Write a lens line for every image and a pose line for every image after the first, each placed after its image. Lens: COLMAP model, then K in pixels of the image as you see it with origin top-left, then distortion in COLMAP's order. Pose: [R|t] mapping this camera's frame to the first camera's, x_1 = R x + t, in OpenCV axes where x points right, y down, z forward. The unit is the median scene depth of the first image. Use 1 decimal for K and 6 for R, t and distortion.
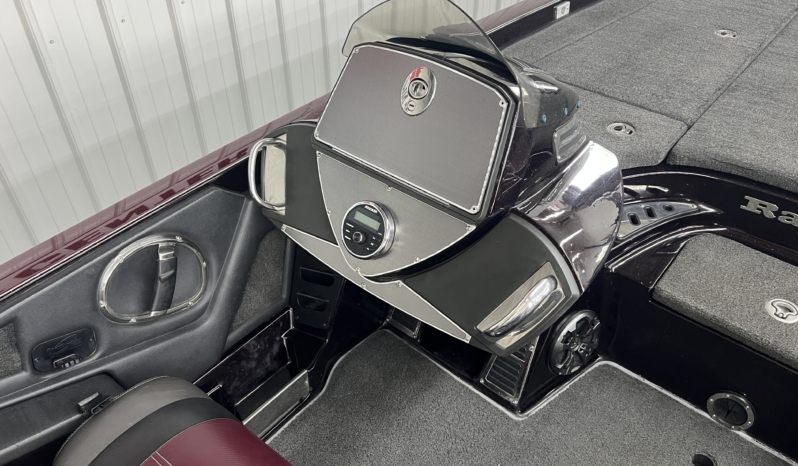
lens RADIAL K [[629.0, 0, 402.4], [0, 629.0, 236.6], [0, 0, 1]] dist [0.039268, -0.039768]
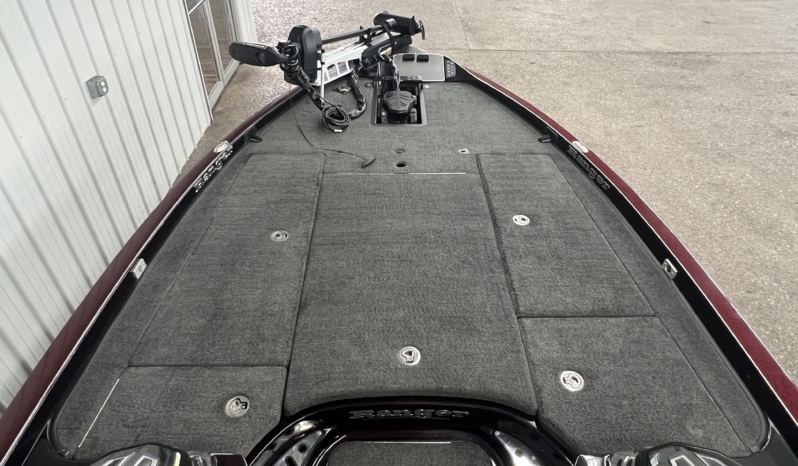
lens RADIAL K [[518.8, 0, 392.4], [0, 518.8, 233.7], [0, 0, 1]] dist [0.005127, -0.004510]
pose [[0.763287, -0.411722, 0.497873, 0.235944], [0.415457, 0.902964, 0.109780, -0.469300], [-0.494760, 0.123052, 0.860274, 0.016001]]
